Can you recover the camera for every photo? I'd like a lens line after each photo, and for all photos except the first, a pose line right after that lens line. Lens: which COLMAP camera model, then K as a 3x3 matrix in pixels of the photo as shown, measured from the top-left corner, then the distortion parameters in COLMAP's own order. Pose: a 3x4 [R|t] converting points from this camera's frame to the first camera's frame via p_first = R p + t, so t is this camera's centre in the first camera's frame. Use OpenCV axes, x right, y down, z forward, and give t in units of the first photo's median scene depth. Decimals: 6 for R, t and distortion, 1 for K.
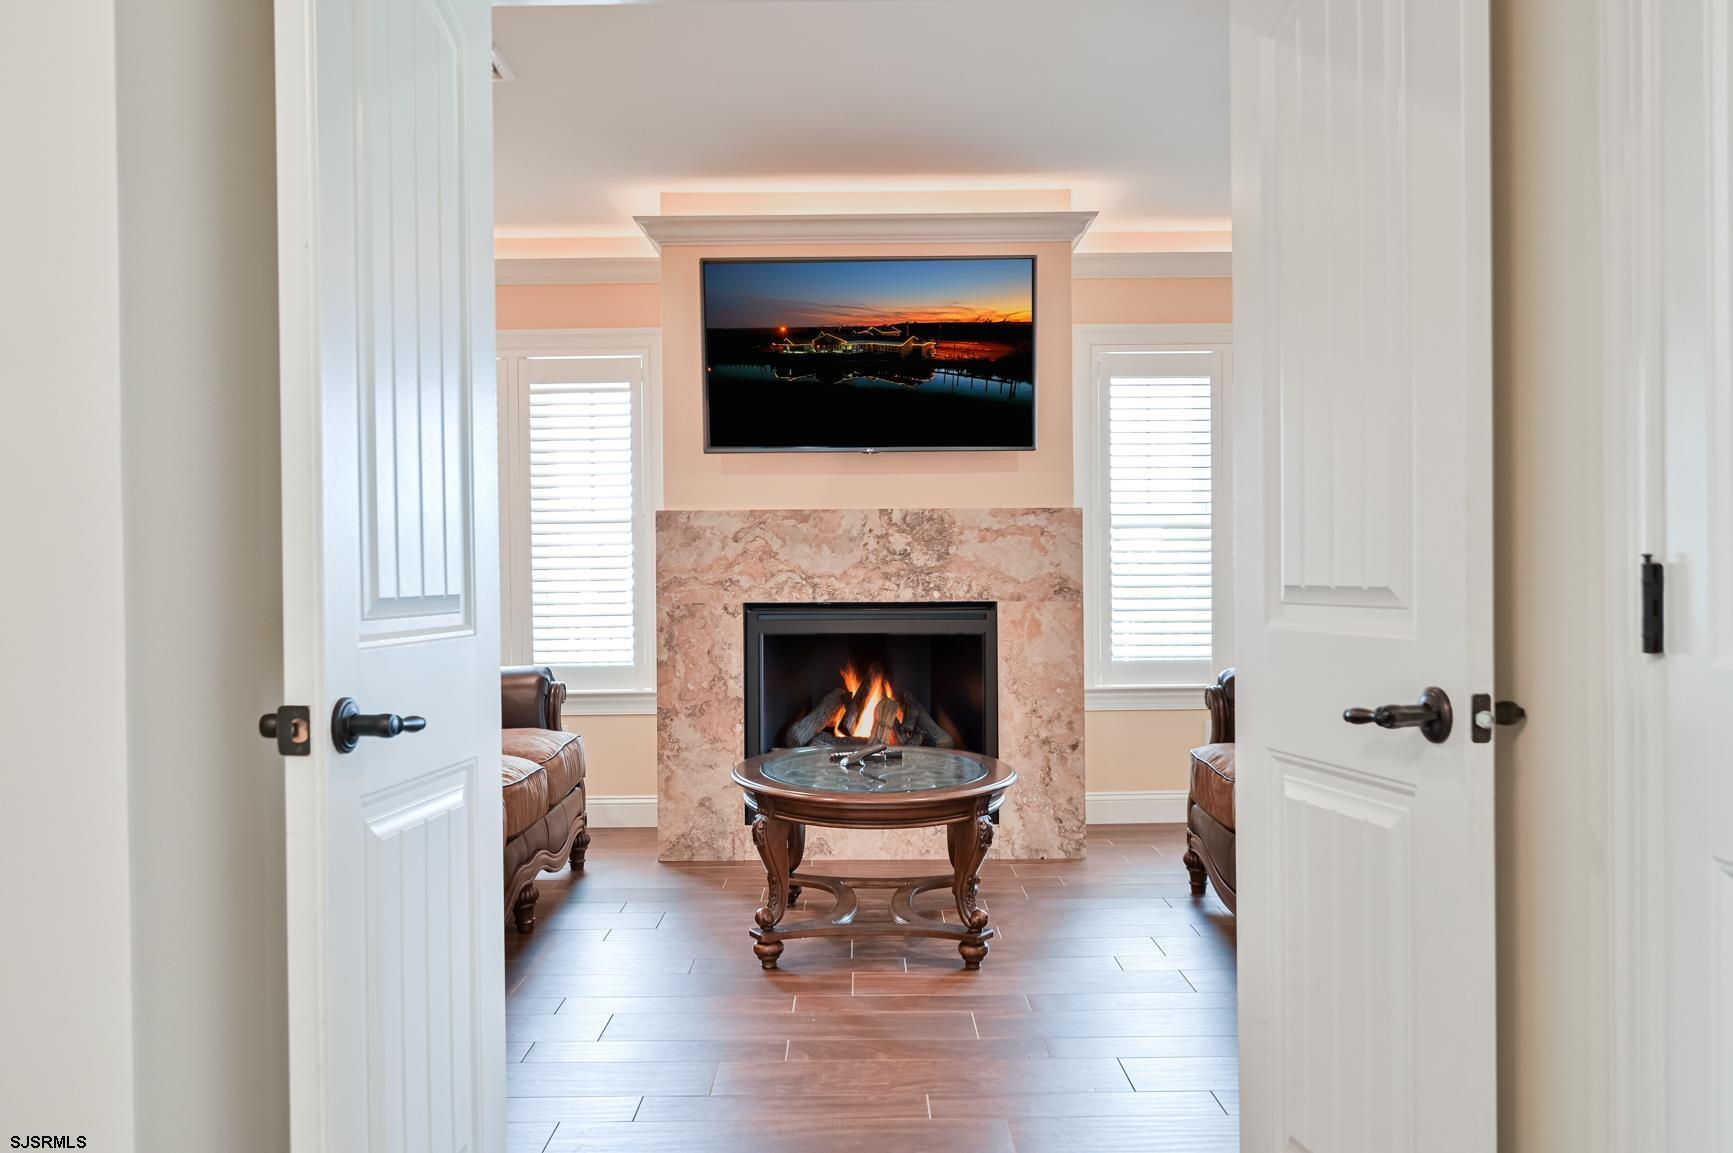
lens RADIAL K [[1501.6, 0, 866.2], [0, 1501.6, 582.1], [0, 0, 1]] dist [0.012048, 0.000134]
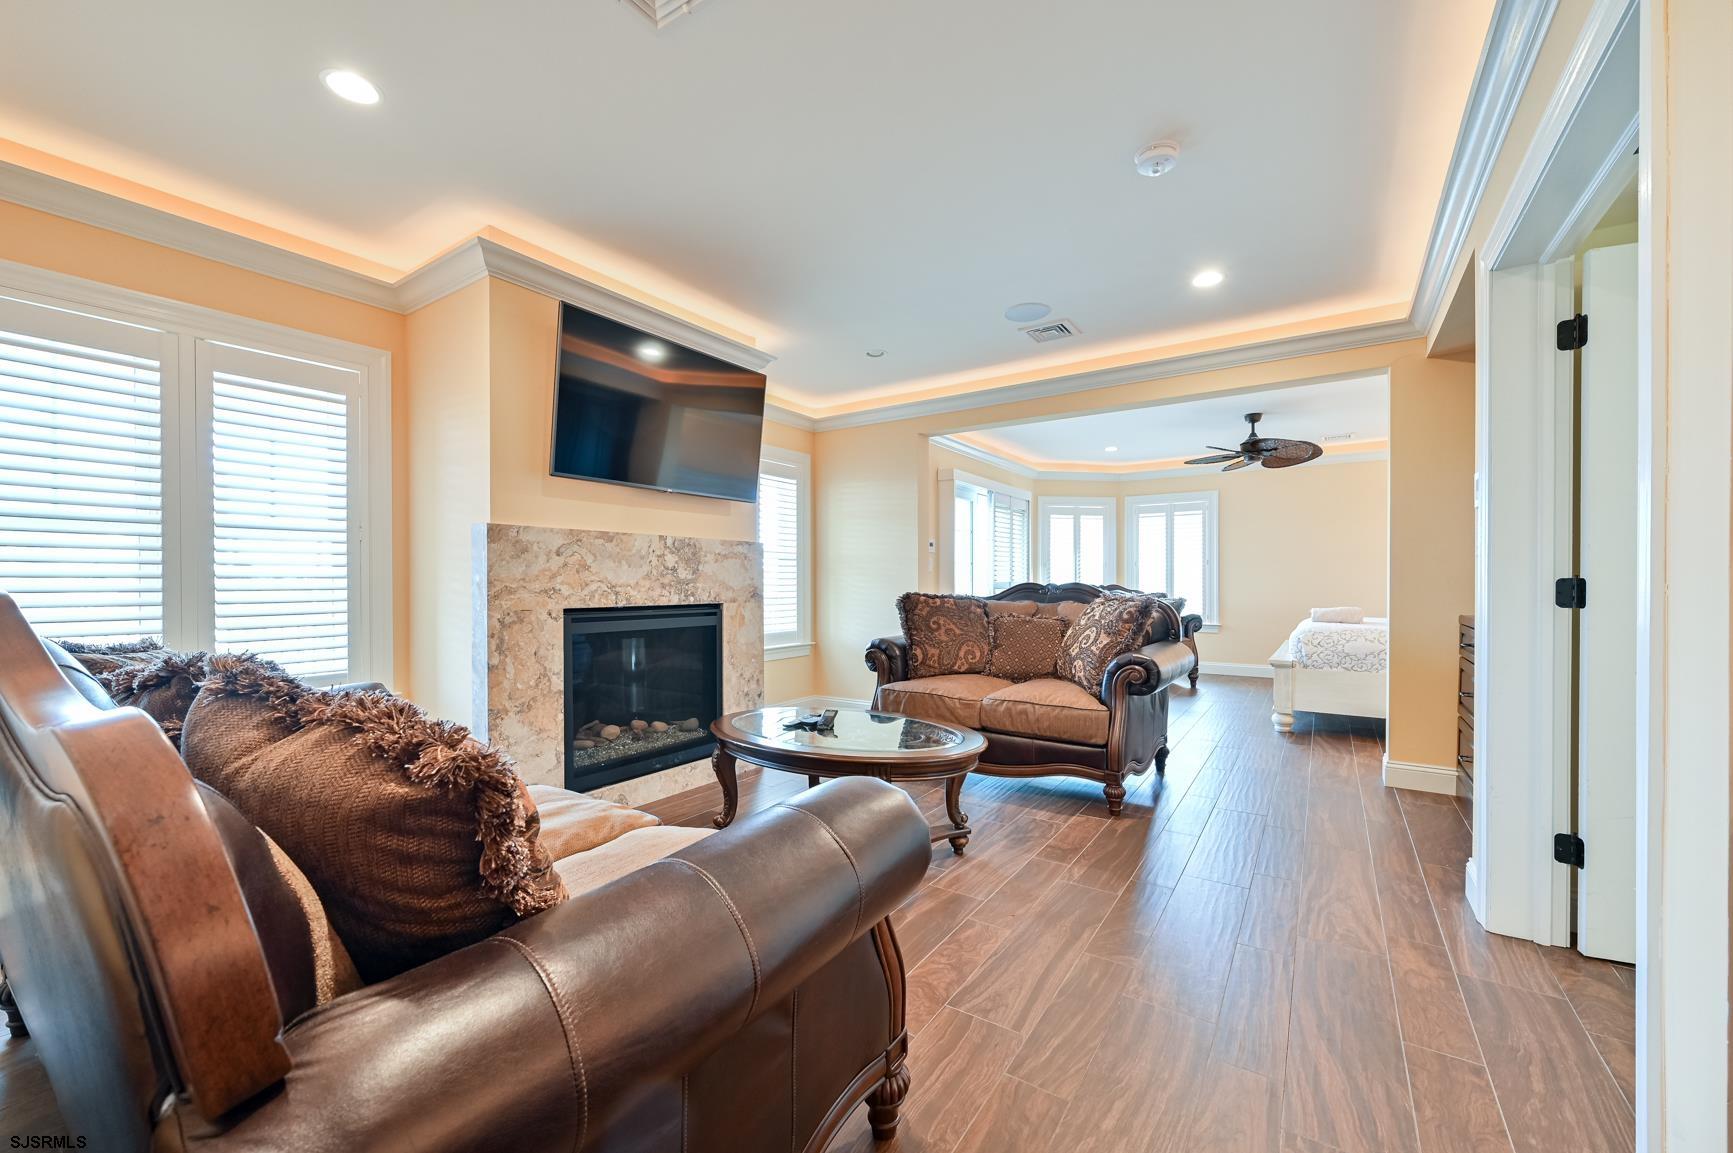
lens RADIAL K [[684.3, 0, 863.1], [0, 684.3, 580.8], [0, 0, 1]] dist [-0.001044, 0.000239]
pose [[0.558115, 0.008792, 0.829717, -0.392139], [0.001463, 0.999932, -0.011580, -0.001104], [-0.829762, 0.007677, 0.558064, 0.512298]]
